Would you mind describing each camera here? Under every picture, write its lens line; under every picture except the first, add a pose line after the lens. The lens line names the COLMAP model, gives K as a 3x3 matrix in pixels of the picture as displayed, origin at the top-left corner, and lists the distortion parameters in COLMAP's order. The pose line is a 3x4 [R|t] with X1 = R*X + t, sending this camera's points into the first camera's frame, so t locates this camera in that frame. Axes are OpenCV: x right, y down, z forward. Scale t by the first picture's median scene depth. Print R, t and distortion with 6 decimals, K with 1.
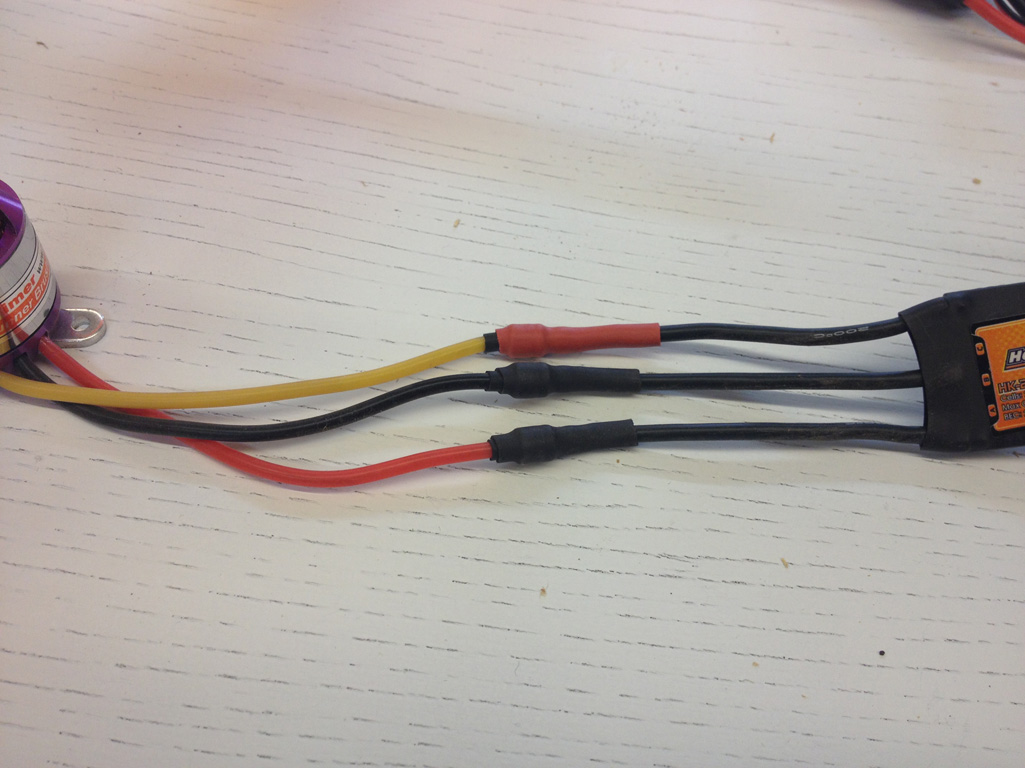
lens RADIAL K [[1004.7, 0, 512.5], [0, 1004.7, 384.0], [0, 0, 1]] dist [0.105076, -0.281674]
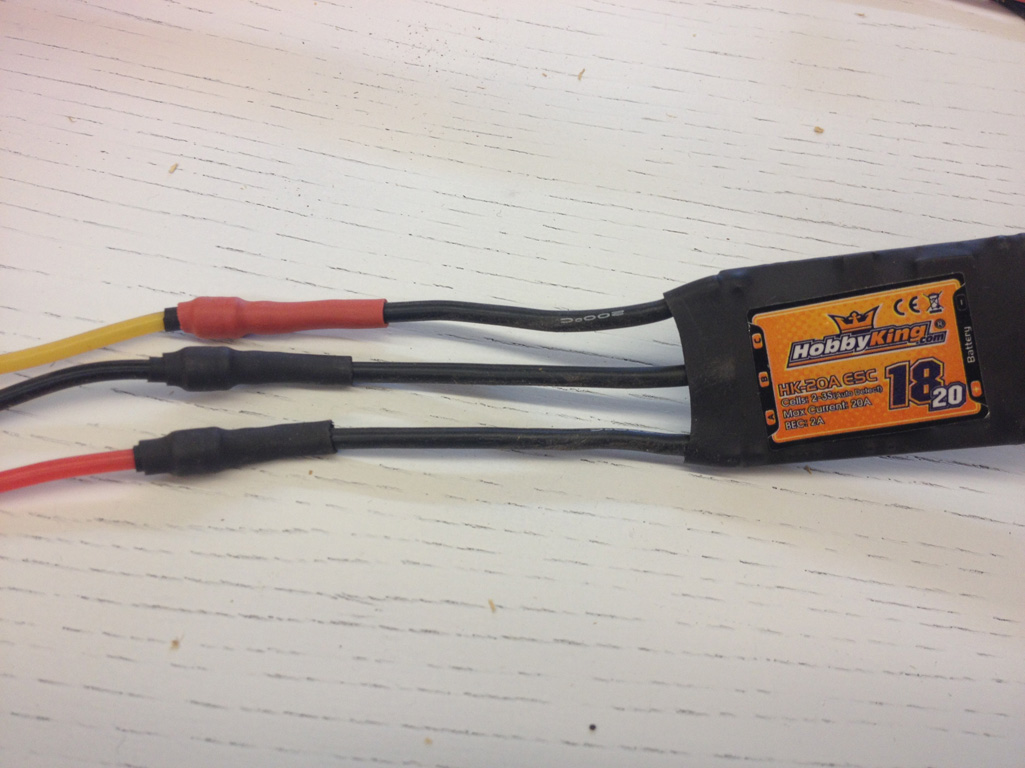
lens RADIAL K [[1004.7, 0, 512.5], [0, 1004.7, 384.0], [0, 0, 1]] dist [0.105076, -0.281674]
pose [[0.999799, 0.016632, 0.011221, 0.253053], [-0.017186, 0.998539, 0.051224, -0.037424], [-0.010353, -0.051407, 0.998624, 0.195179]]
